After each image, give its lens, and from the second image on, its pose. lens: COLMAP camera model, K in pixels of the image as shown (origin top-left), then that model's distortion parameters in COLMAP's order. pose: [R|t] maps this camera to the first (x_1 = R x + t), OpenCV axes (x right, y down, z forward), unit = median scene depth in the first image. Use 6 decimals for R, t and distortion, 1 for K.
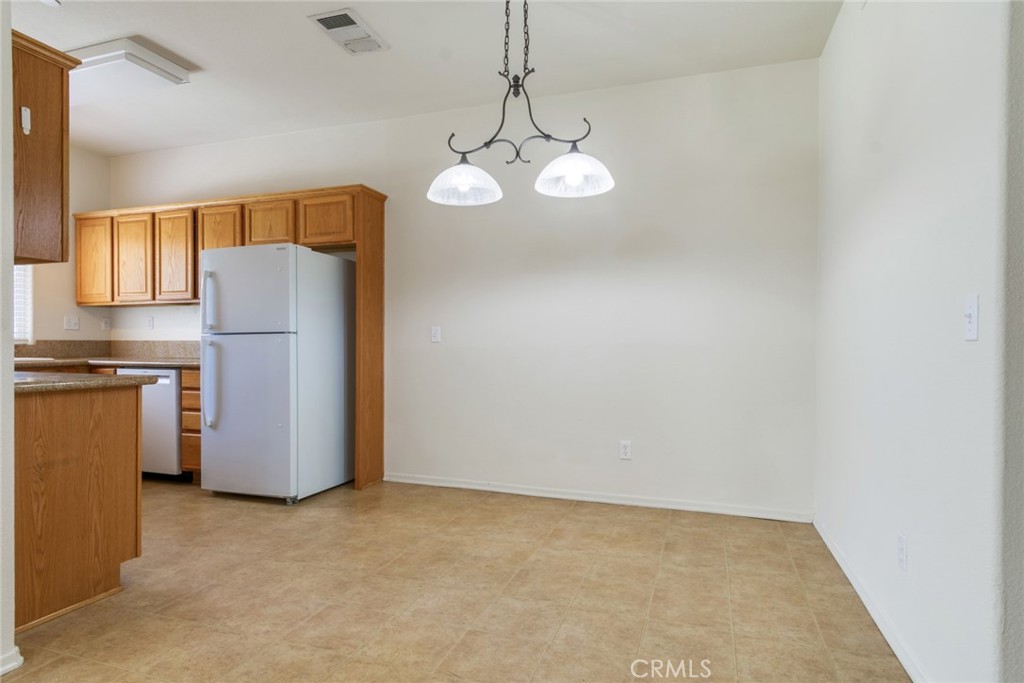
lens RADIAL K [[563.3, 0, 514.5], [0, 563.3, 343.4], [0, 0, 1]] dist [0.000811, -0.000314]
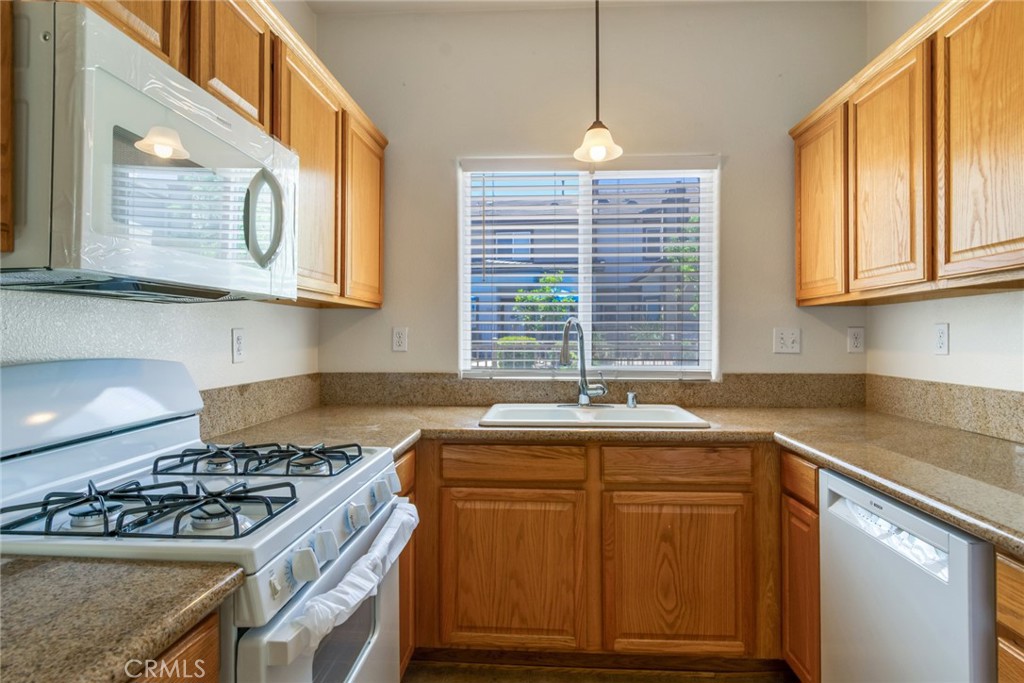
lens RADIAL K [[563.3, 0, 515.8], [0, 563.3, 337.9], [0, 0, 1]] dist [0.000811, -0.000314]
pose [[0.256761, 0.000520, -0.966475, -0.361228], [-0.003498, 0.999994, -0.000391, -0.039329], [0.966469, 0.003481, 0.256761, 0.651573]]
